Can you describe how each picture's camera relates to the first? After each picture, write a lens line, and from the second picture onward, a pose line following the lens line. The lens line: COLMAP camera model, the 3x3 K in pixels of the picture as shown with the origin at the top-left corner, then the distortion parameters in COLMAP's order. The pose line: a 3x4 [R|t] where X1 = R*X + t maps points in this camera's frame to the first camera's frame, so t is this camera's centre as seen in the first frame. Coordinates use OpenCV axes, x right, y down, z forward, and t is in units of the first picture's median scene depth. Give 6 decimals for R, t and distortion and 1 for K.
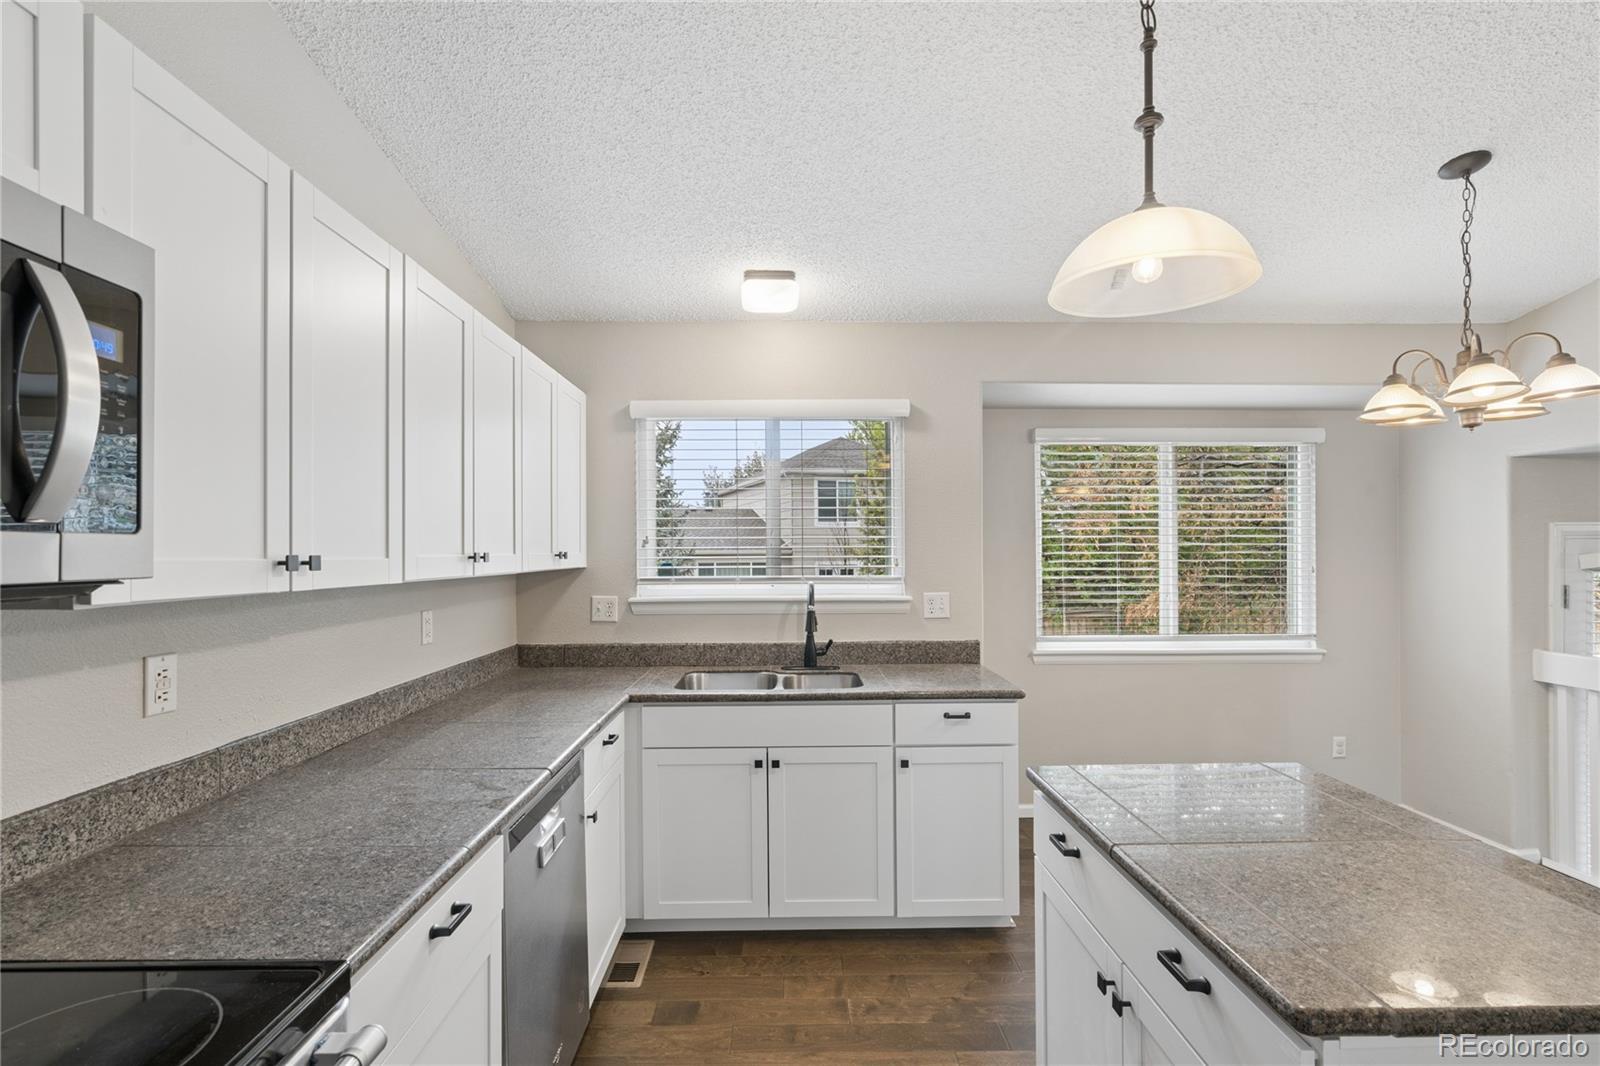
lens RADIAL K [[740.8, 0, 797.5], [0, 740.8, 551.3], [0, 0, 1]] dist [-0.000667, 0.000176]
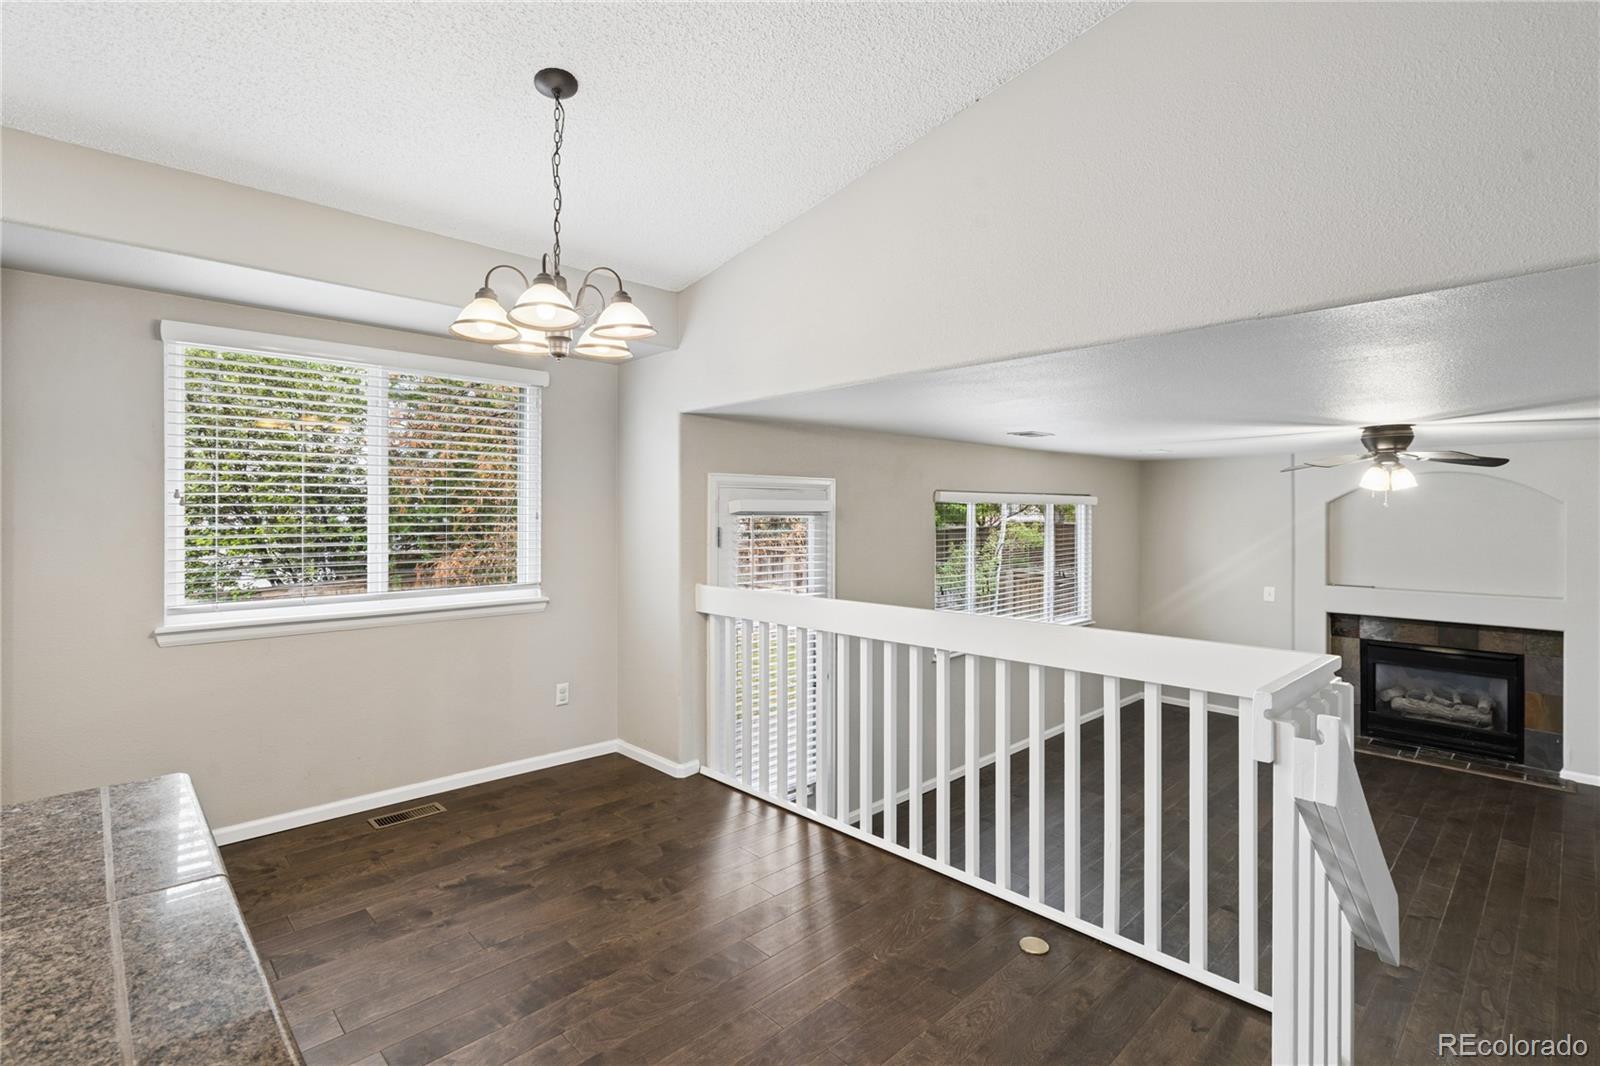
lens RADIAL K [[748.4, 0, 798.4], [0, 748.4, 508.2], [0, 0, 1]] dist [0.002276, -0.000482]
pose [[0.731181, 0.007952, 0.682137, 0.331525], [-0.004878, 0.999967, -0.006429, 0.023097], [-0.682166, 0.001374, 0.731196, 0.055062]]
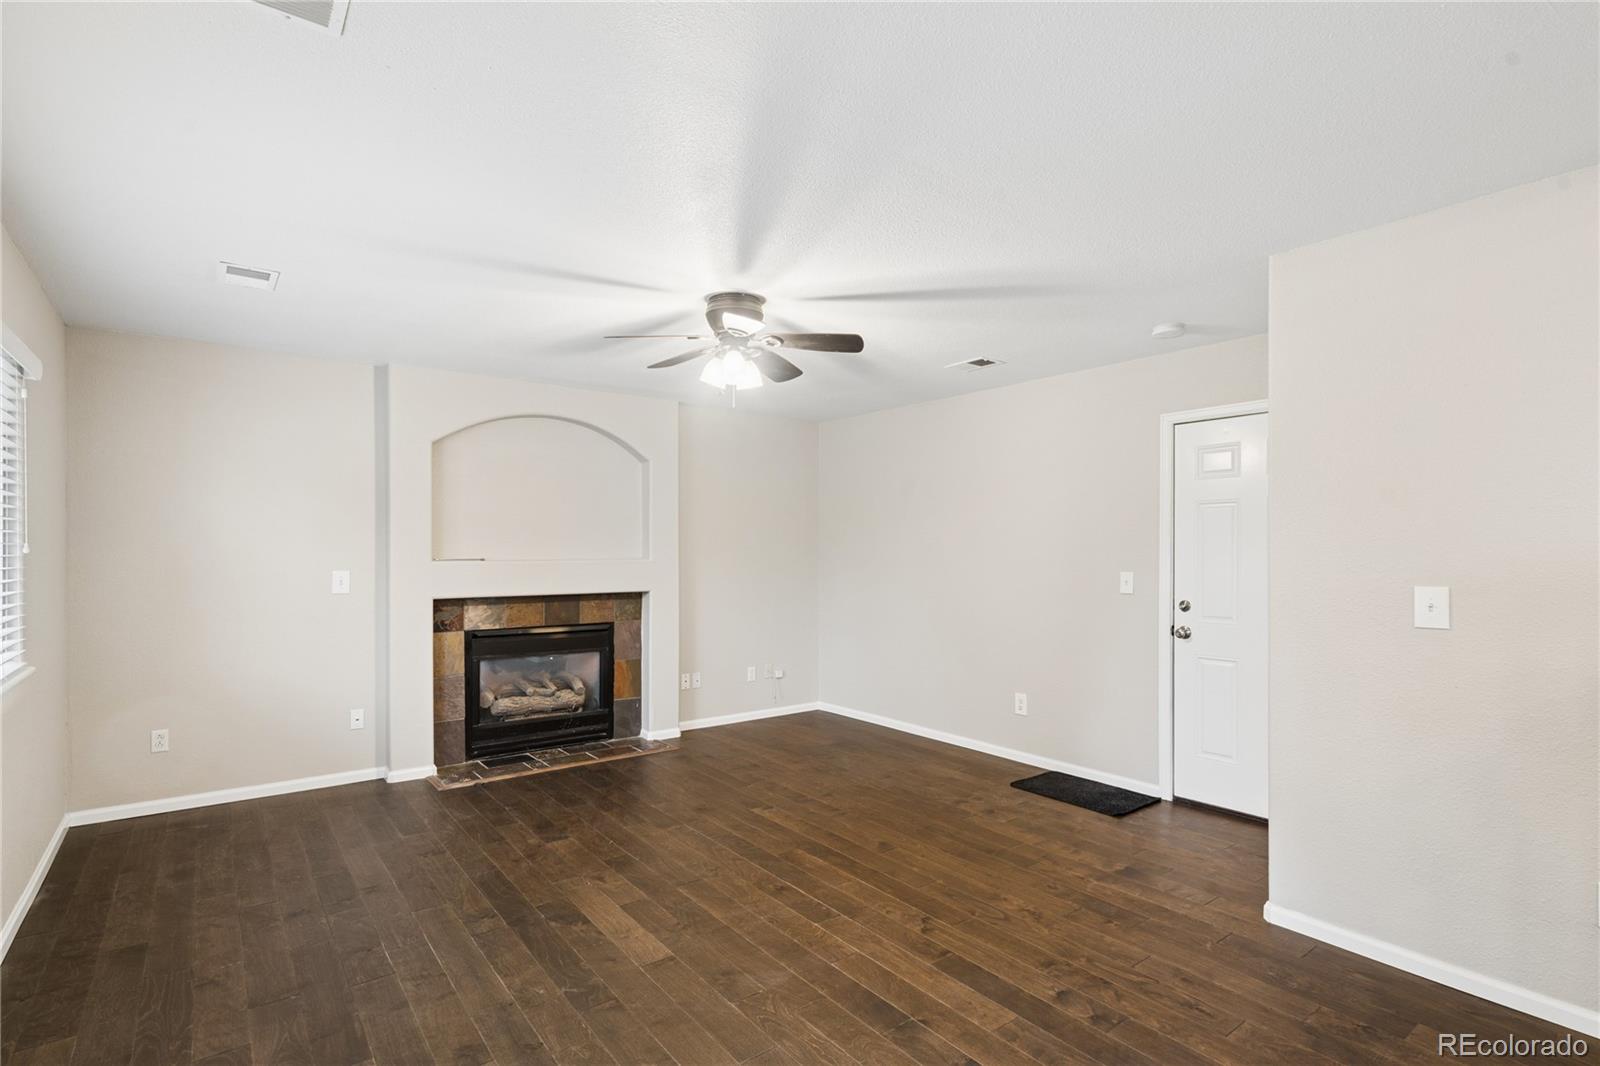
lens RADIAL K [[774.7, 0, 808.2], [0, 774.7, 555.2], [0, 0, 1]] dist [-0.002405, 0.000026]
pose [[-0.602036, 0.002350, 0.798465, 1.145563], [0.002591, 0.999996, -0.000989, 0.200542], [-0.798465, 0.001473, -0.602040, 0.856005]]
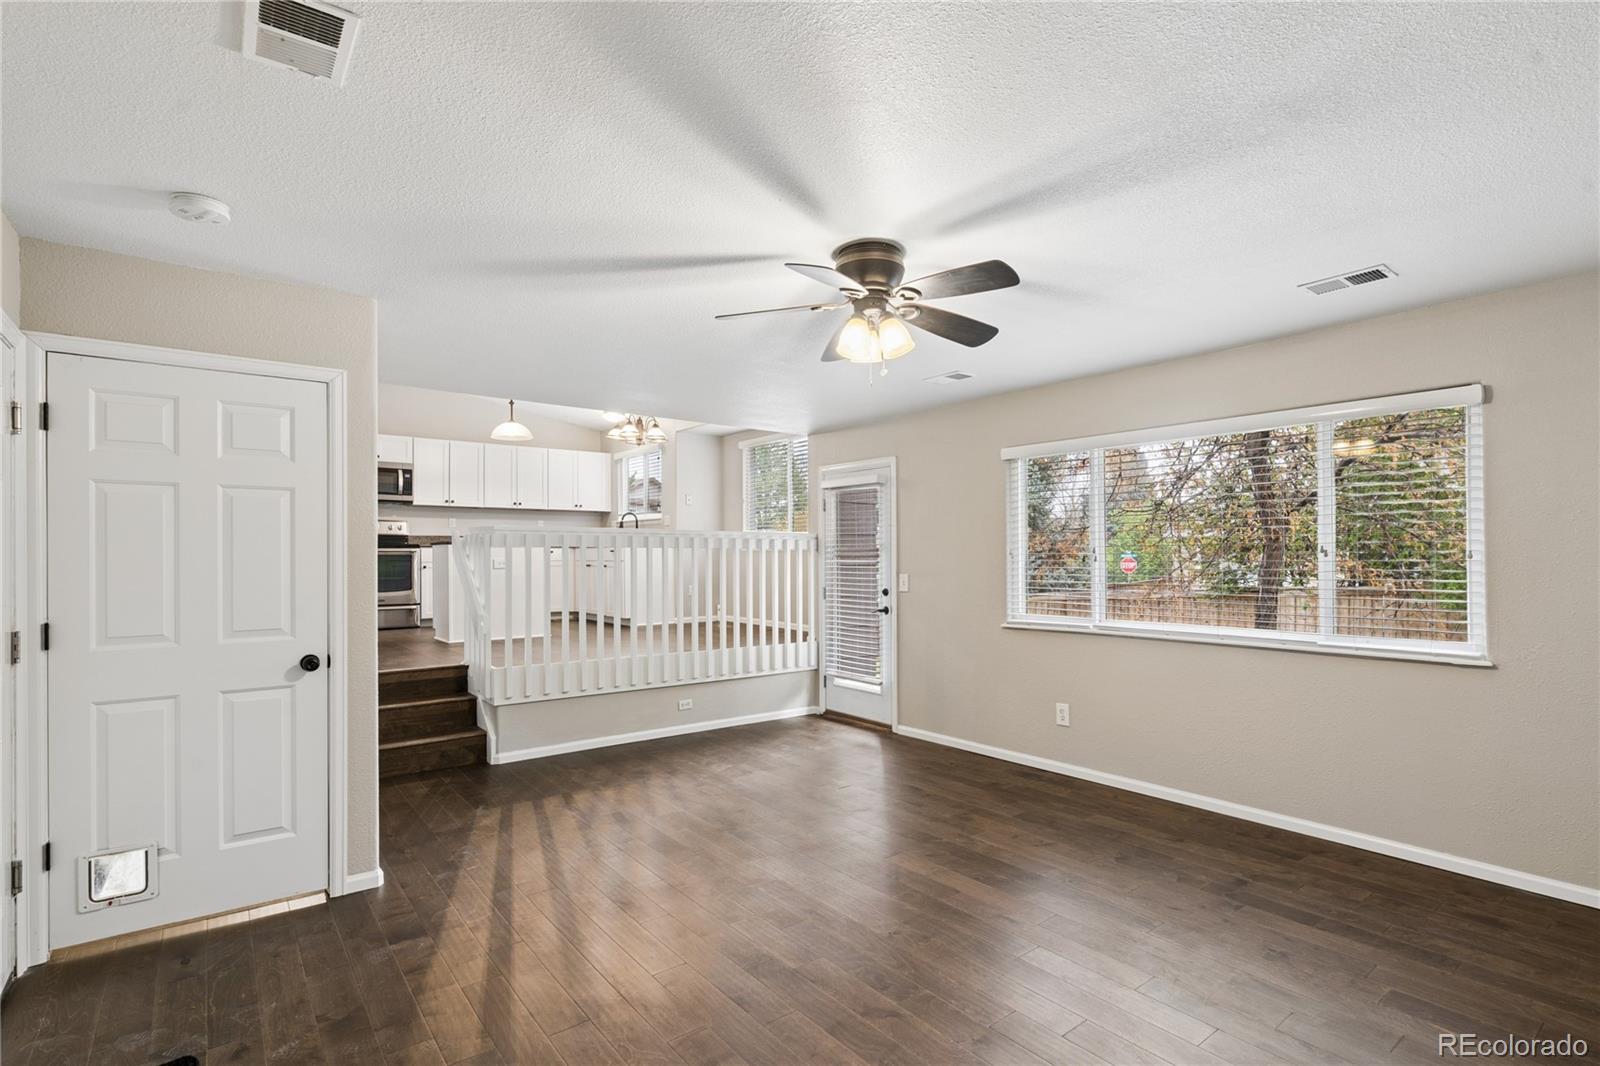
lens RADIAL K [[774.7, 0, 808.2], [0, 774.7, 555.2], [0, 0, 1]] dist [-0.002405, 0.000026]
pose [[0.604974, 0.001564, -0.796244, 2.647889], [0.000259, 0.999998, 0.002161, 0.188528], [0.796245, -0.001514, 0.604972, -0.241231]]
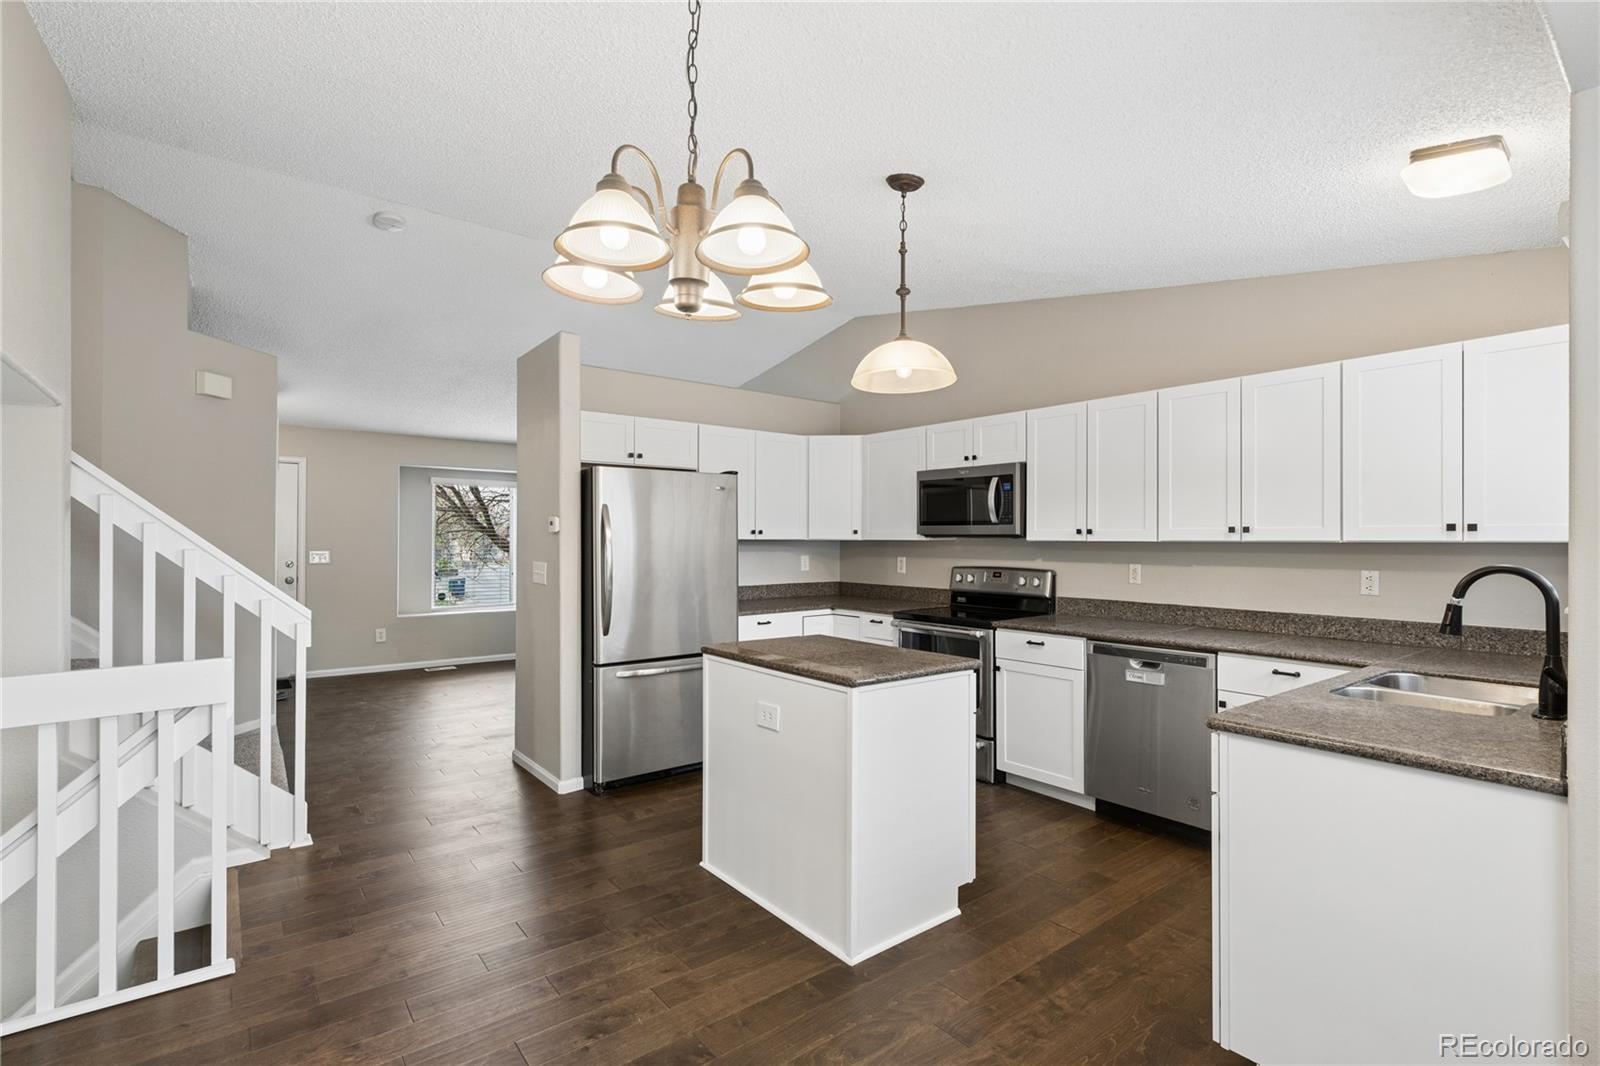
lens RADIAL K [[740.8, 0, 797.5], [0, 740.8, 551.3], [0, 0, 1]] dist [-0.000667, 0.000176]
pose [[-0.795440, 0.012971, -0.605894, 0.844917], [0.002245, 0.999827, 0.018457, 0.015035], [0.606029, 0.013321, -0.795331, 1.081300]]
